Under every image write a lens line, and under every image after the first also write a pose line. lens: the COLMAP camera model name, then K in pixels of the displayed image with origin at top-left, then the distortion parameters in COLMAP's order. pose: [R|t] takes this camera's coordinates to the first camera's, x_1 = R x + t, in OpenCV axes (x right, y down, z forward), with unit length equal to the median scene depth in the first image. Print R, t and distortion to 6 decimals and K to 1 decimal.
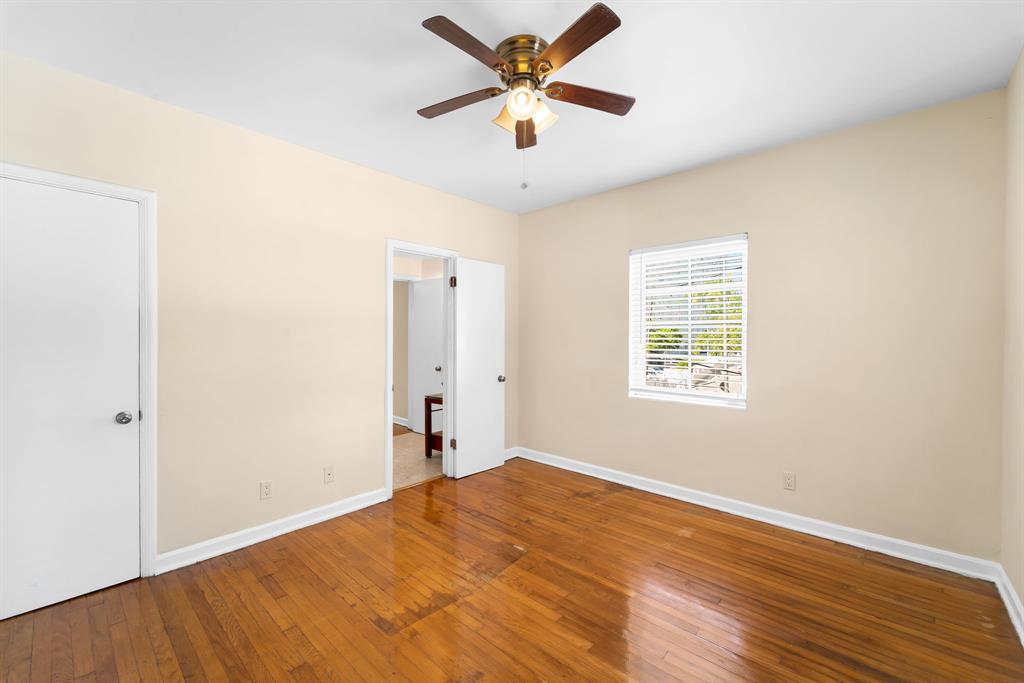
lens RADIAL K [[415.1, 0, 509.5], [0, 415.1, 330.4], [0, 0, 1]] dist [-0.000627, -0.000344]
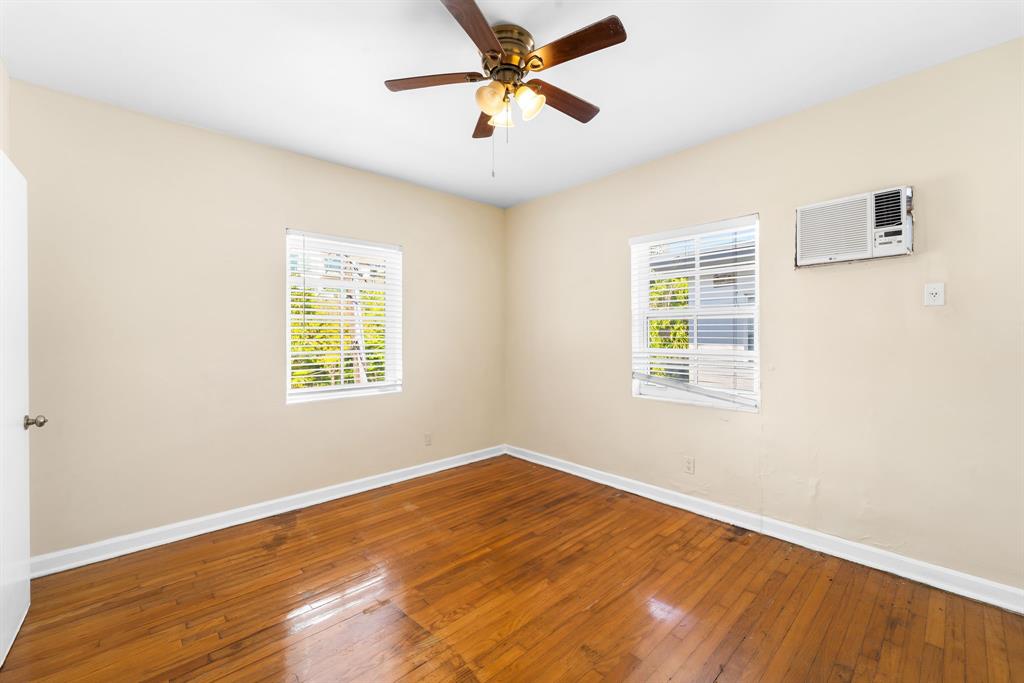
lens RADIAL K [[415.1, 0, 509.5], [0, 415.1, 330.4], [0, 0, 1]] dist [-0.000627, -0.000344]
pose [[0.091377, 0.002484, 0.995813, -0.611478], [-0.007198, 0.999972, -0.001833, 0.011635], [-0.995790, -0.007000, 0.091393, 0.586729]]
